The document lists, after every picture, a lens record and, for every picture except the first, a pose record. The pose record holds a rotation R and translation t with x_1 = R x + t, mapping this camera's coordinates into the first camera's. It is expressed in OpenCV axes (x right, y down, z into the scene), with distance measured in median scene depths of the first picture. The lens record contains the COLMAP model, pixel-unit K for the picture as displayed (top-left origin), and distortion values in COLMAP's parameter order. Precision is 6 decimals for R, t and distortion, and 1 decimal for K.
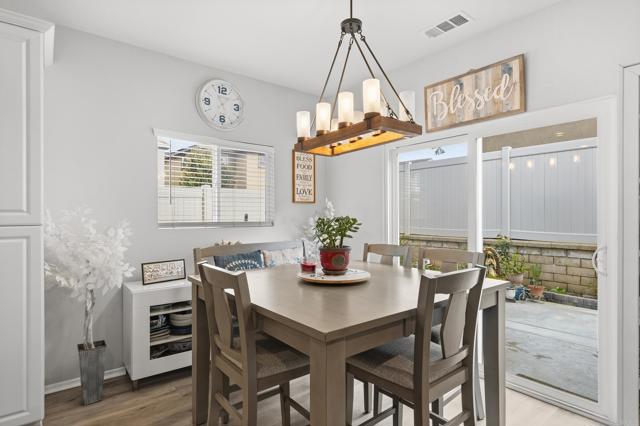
lens RADIAL K [[345.9, 0, 321.6], [0, 345.9, 215.8], [0, 0, 1]] dist [0.004781, 0.000201]
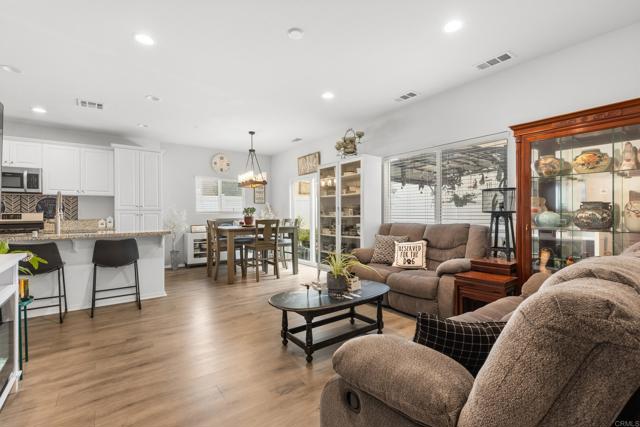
lens RADIAL K [[290.8, 0, 318.3], [0, 290.8, 214.6], [0, 0, 1]] dist [0.015975, 0.000585]
pose [[0.998319, -0.004078, -0.057806, 0.657427], [0.004250, 0.999987, 0.002854, 0.049470], [0.057794, -0.003095, 0.998324, -1.316311]]
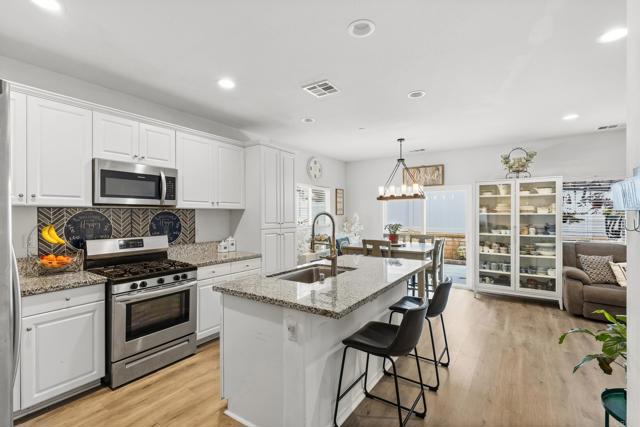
lens RADIAL K [[290.8, 0, 319.9], [0, 290.8, 215.6], [0, 0, 1]] dist [0.015975, 0.000585]
pose [[0.957275, 0.001544, 0.289176, -0.965104], [-0.002439, 0.999993, 0.002734, -0.053610], [-0.289170, -0.003323, 0.957272, -0.889873]]
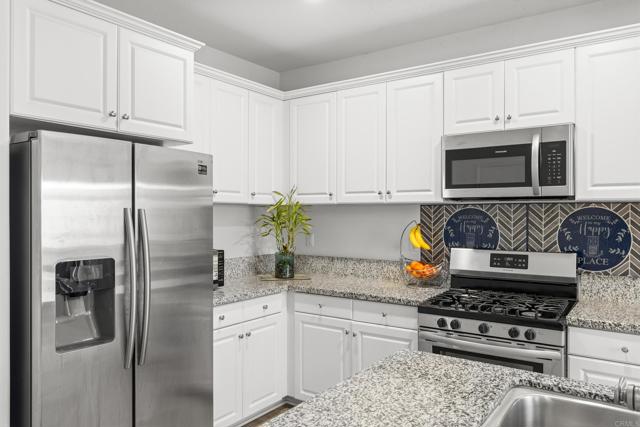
lens RADIAL K [[475.1, 0, 318.3], [0, 475.1, 210.8], [0, 0, 1]] dist [0.039069, 0.000080]
pose [[0.280495, -0.000970, -0.959855, -0.375443], [-0.001490, 0.999998, -0.001446, -0.057031], [0.959854, 0.001836, 0.280493, -0.353343]]
